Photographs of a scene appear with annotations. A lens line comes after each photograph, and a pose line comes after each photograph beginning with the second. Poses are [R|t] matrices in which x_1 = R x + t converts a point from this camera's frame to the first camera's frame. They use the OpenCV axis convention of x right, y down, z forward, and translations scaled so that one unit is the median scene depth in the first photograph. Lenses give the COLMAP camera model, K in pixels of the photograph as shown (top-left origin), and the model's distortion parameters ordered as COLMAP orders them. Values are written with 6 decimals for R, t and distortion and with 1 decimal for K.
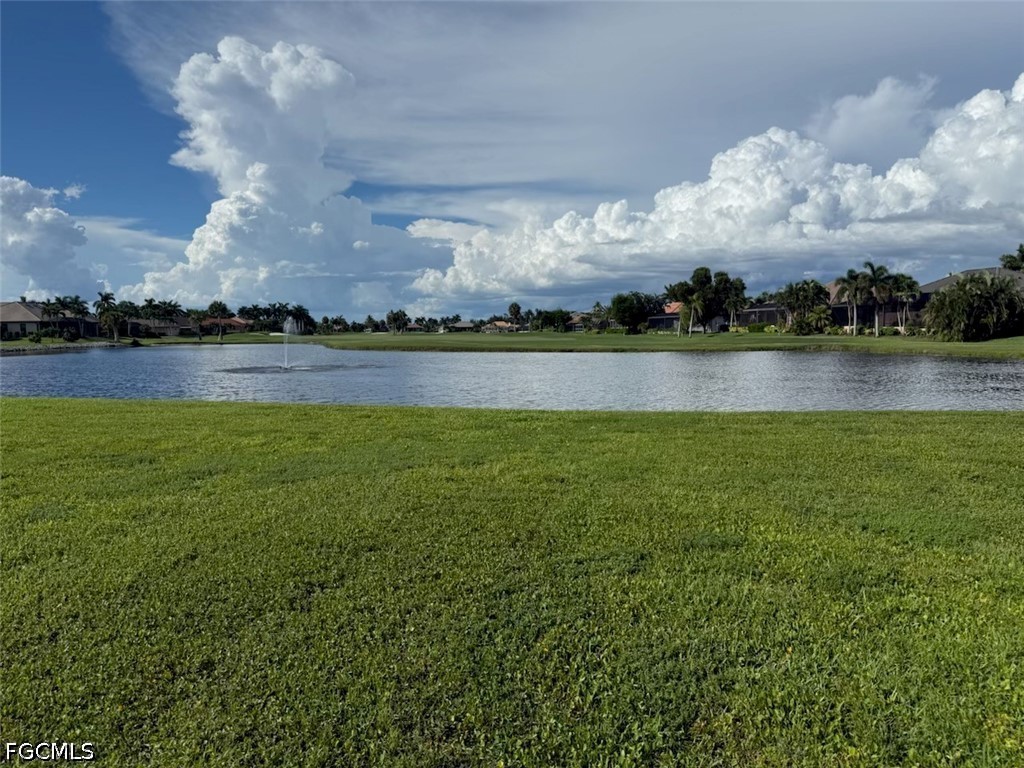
lens RADIAL K [[706.5, 0, 514.6], [0, 706.5, 396.5], [0, 0, 1]] dist [0.104181, -0.148666]
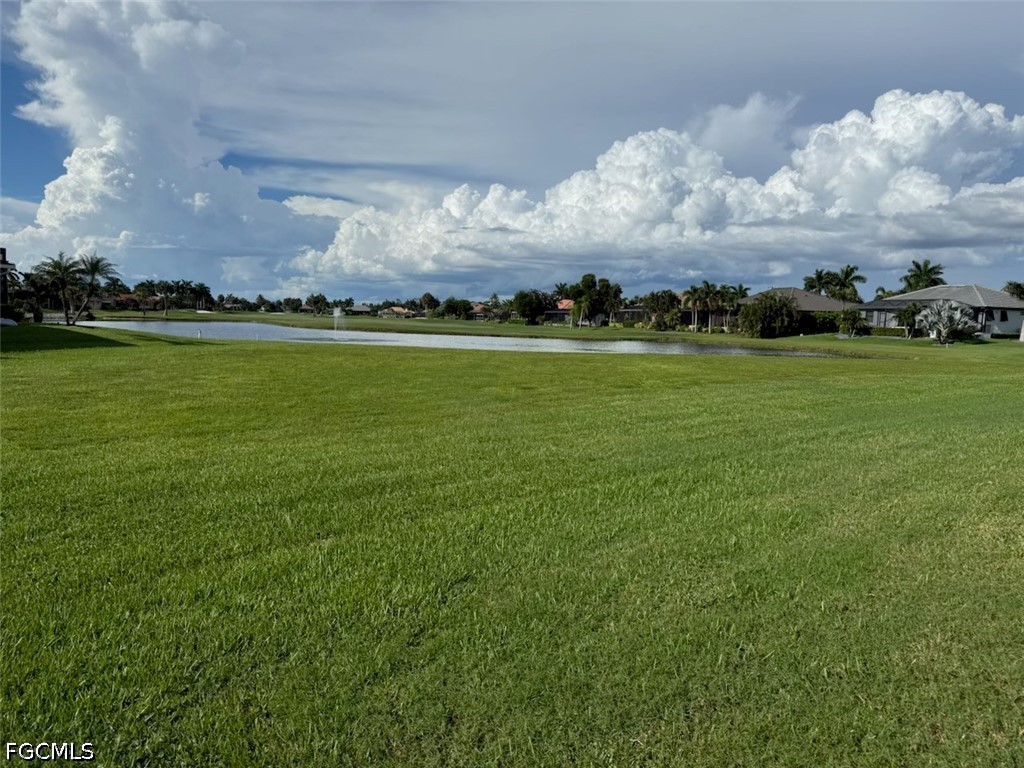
lens RADIAL K [[712.1, 0, 517.1], [0, 712.1, 389.7], [0, 0, 1]] dist [0.089520, -0.121700]
pose [[0.985601, 0.022966, 0.167519, -0.034750], [-0.024155, 0.999695, 0.005062, 0.009881], [-0.167352, -0.009035, 0.985856, -0.111799]]
